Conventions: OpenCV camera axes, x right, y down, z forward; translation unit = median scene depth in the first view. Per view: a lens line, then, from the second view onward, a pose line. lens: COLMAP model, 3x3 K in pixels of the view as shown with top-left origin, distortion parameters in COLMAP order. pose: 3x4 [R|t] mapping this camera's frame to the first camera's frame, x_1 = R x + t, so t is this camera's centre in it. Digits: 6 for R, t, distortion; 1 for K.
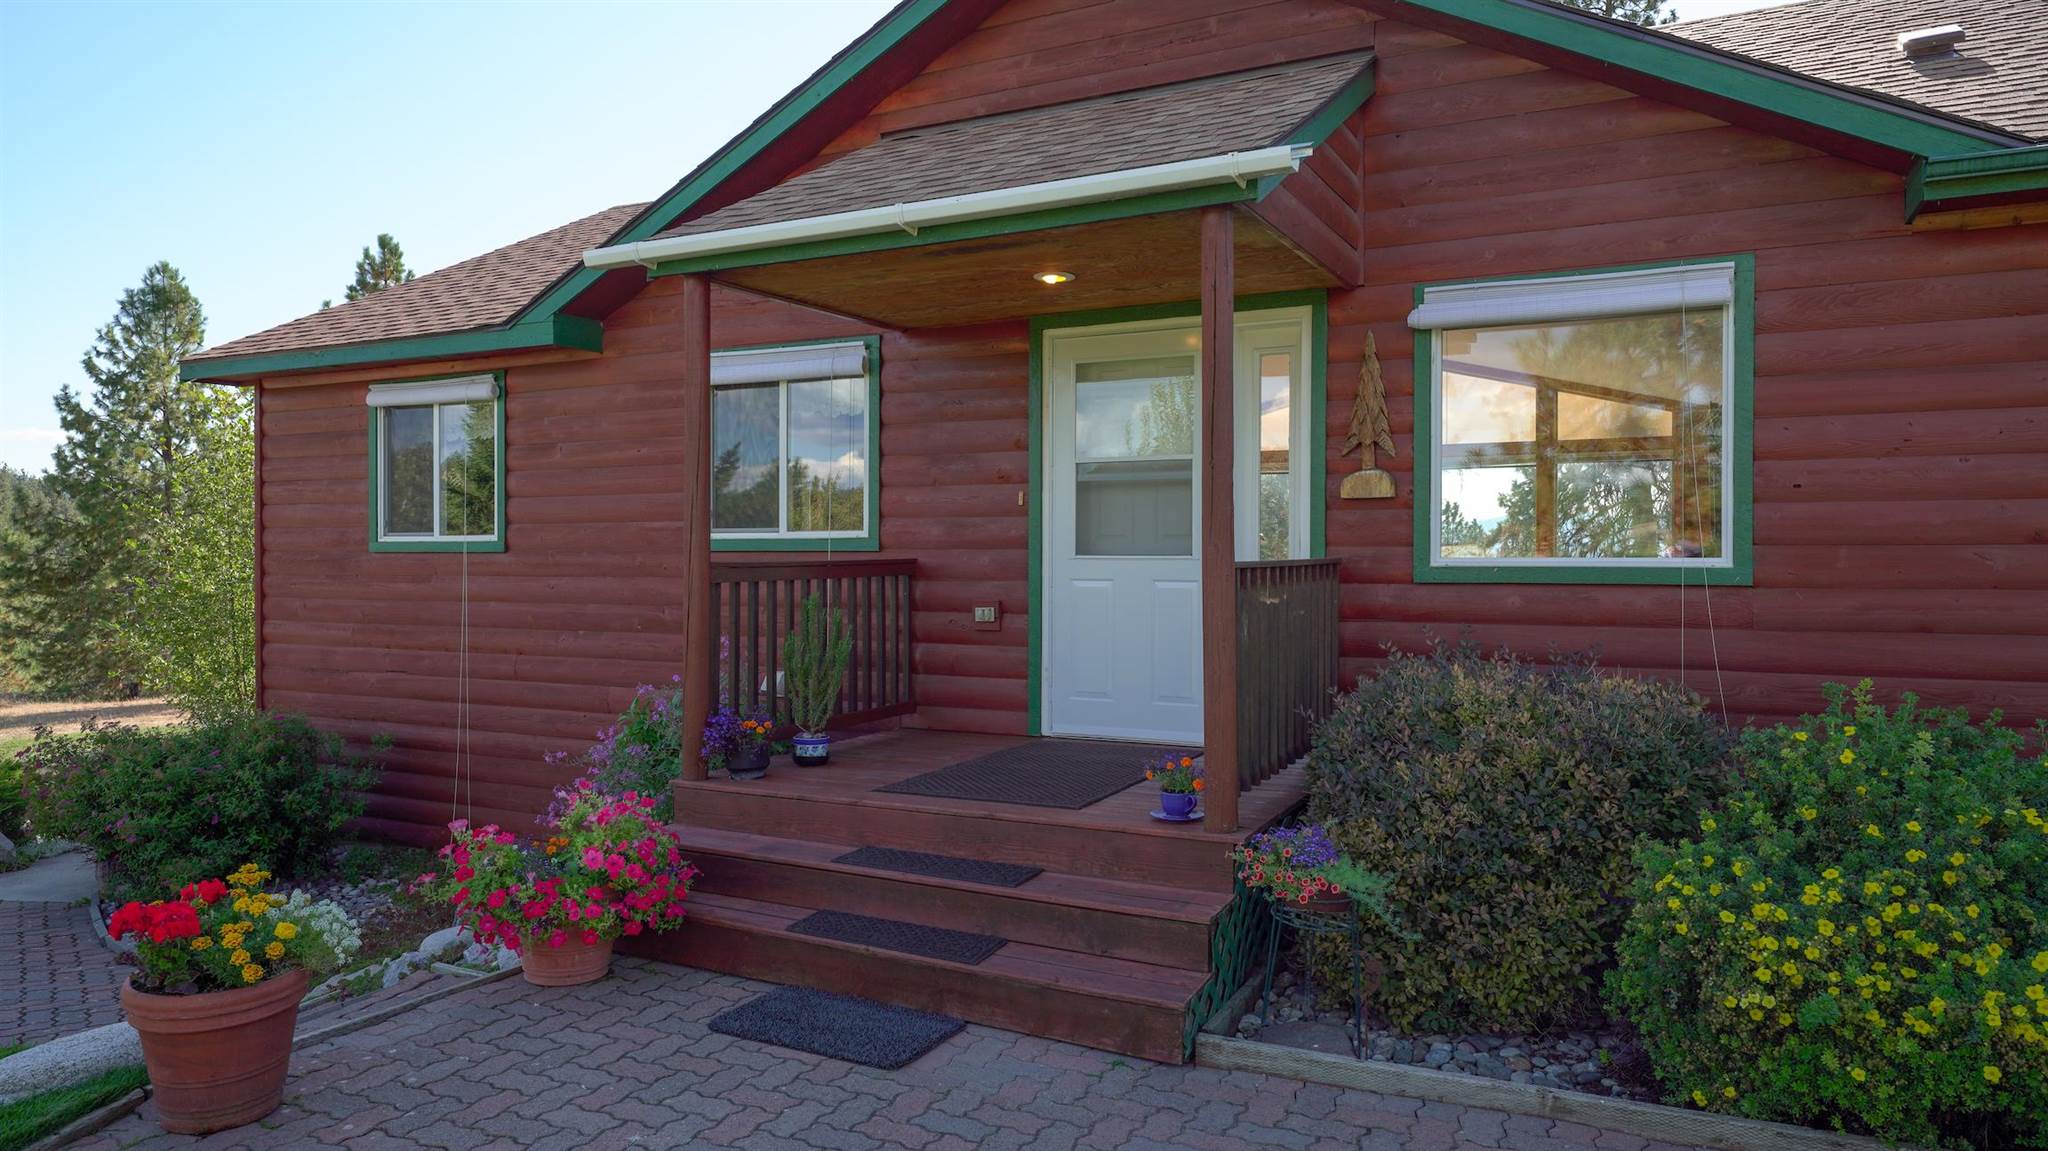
lens RADIAL K [[1300.3, 0, 1023.6], [0, 1300.3, 573.8], [0, 0, 1]] dist [-0.000370, -0.000046]
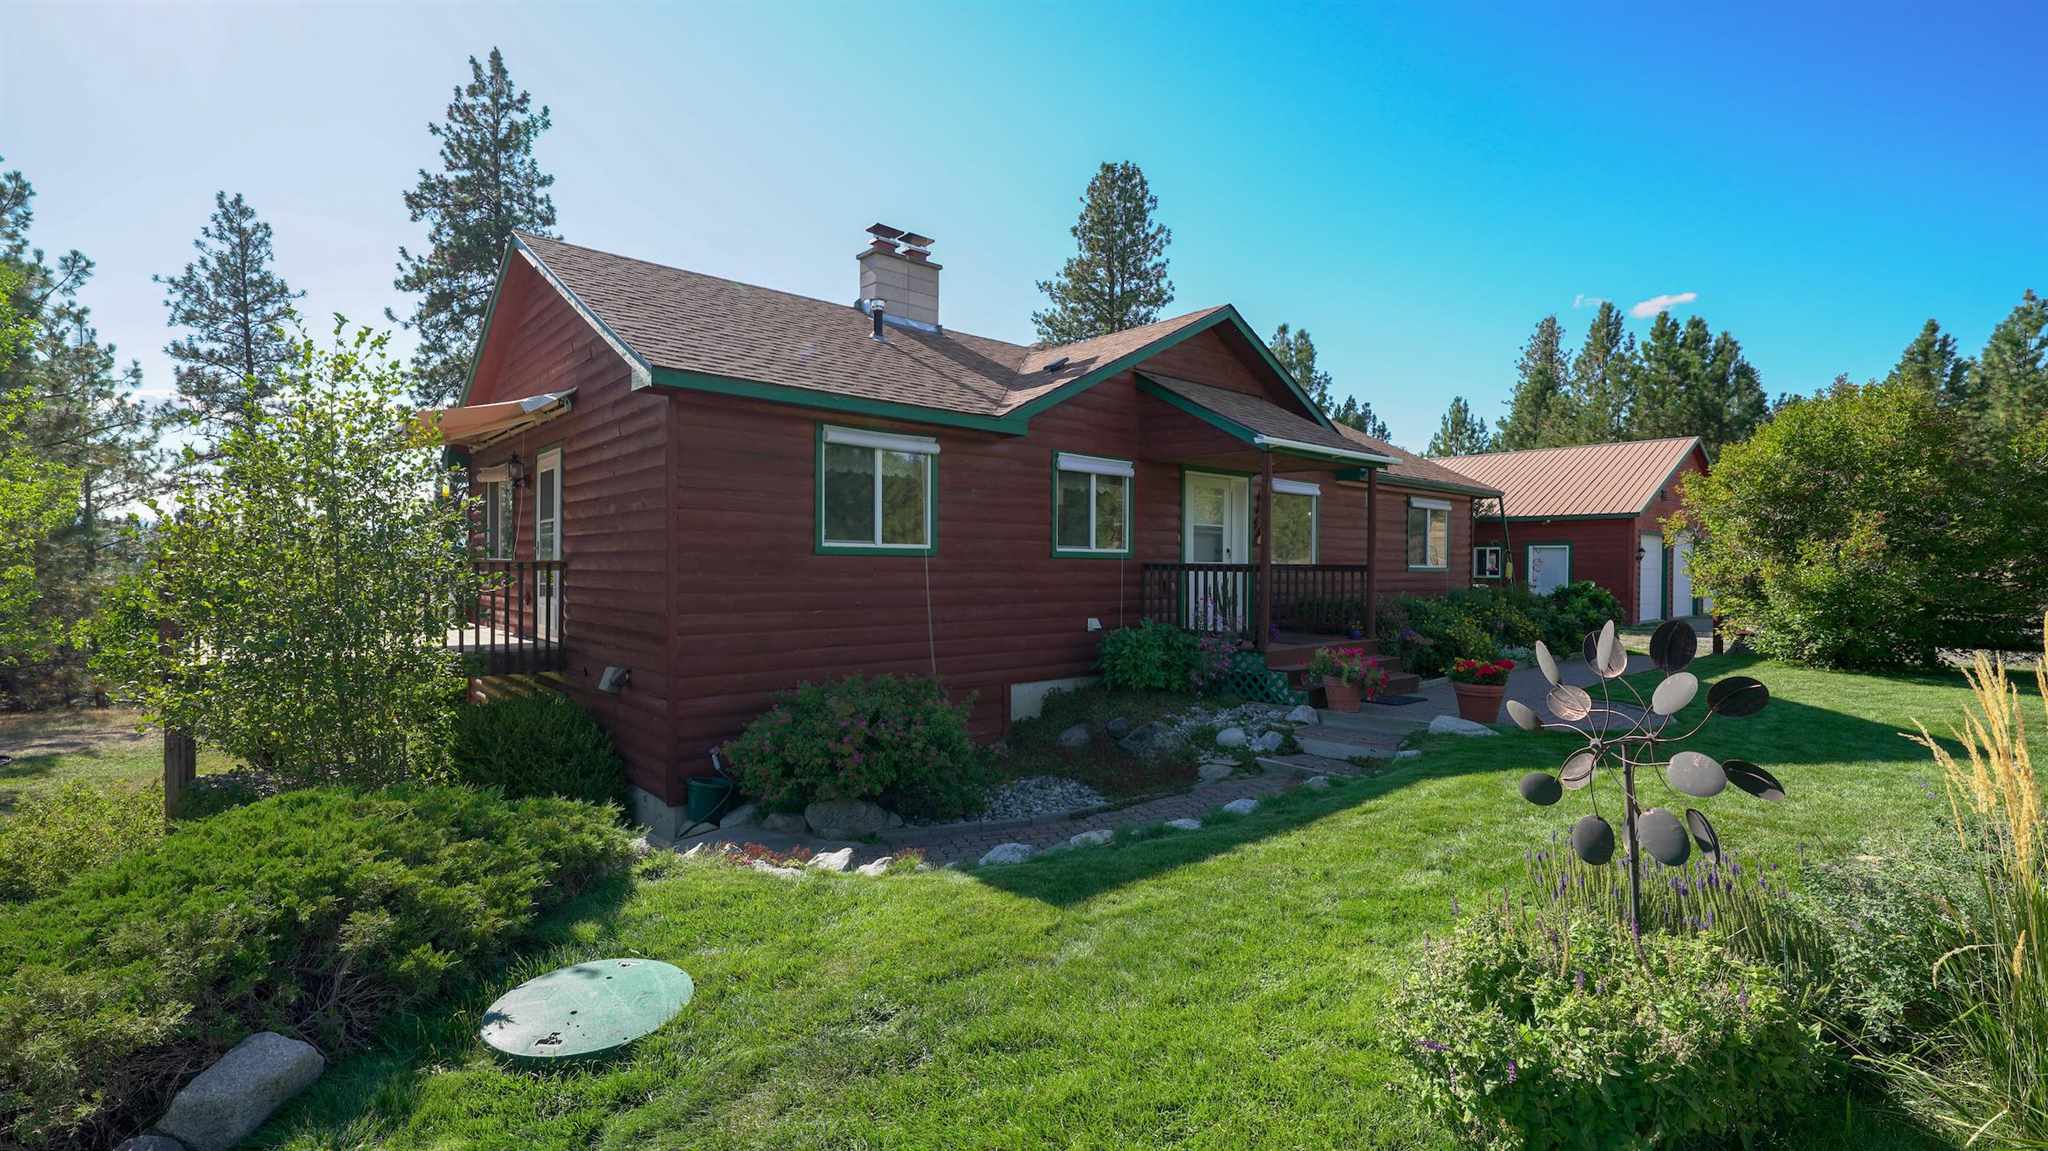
lens RADIAL K [[912.3, 0, 1024.3], [0, 912.3, 572.6], [0, 0, 1]] dist [0.000165, 0.000018]
pose [[0.365692, -0.009076, 0.930691, -1.307405], [-0.003541, 0.999932, 0.011142, -0.009286], [-0.930729, -0.007370, 0.365635, 0.500934]]
